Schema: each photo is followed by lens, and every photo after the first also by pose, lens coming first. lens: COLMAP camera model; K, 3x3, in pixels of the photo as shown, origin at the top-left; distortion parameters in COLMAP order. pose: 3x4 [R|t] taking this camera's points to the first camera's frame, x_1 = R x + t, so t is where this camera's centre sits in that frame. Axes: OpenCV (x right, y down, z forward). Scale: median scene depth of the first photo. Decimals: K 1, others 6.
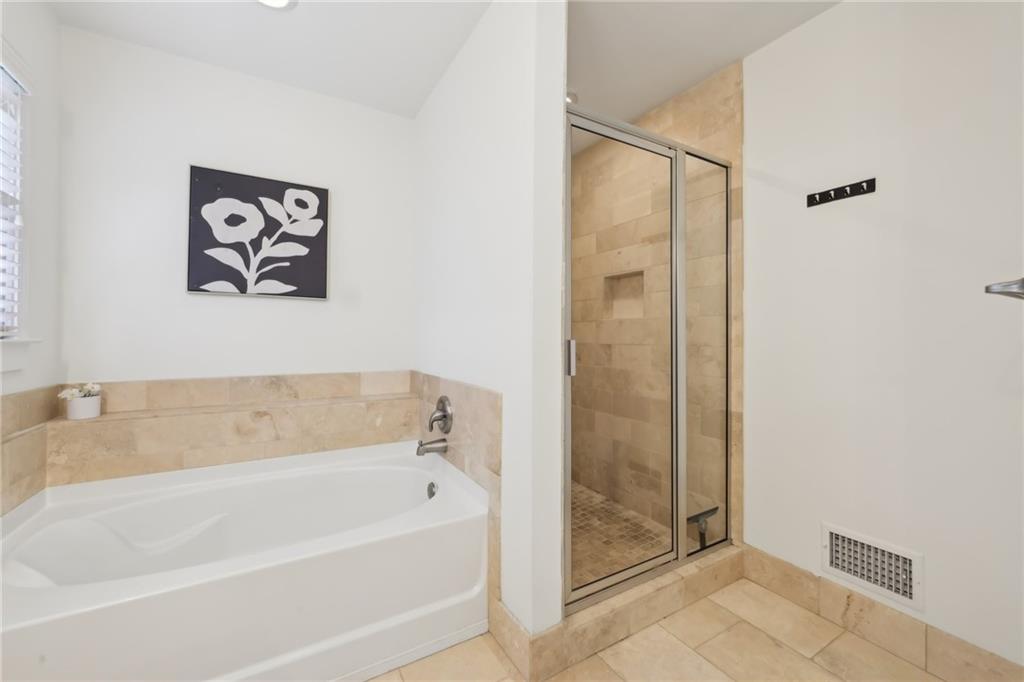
lens RADIAL K [[402.4, 0, 501.7], [0, 402.4, 332.4], [0, 0, 1]] dist [-0.001879, 0.000816]
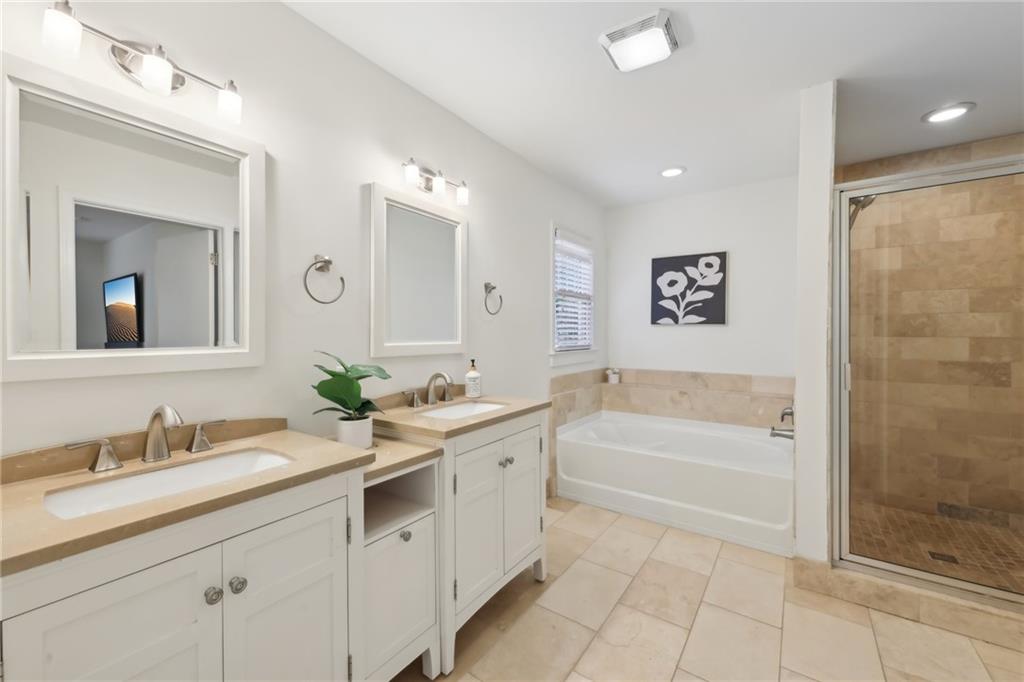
lens RADIAL K [[402.4, 0, 509.7], [0, 402.4, 337.3], [0, 0, 1]] dist [-0.001879, 0.000816]
pose [[0.419814, 0.007216, -0.907581, 0.651428], [0.009894, 0.999873, 0.012527, -0.067509], [0.907556, -0.014238, 0.419689, -0.406129]]
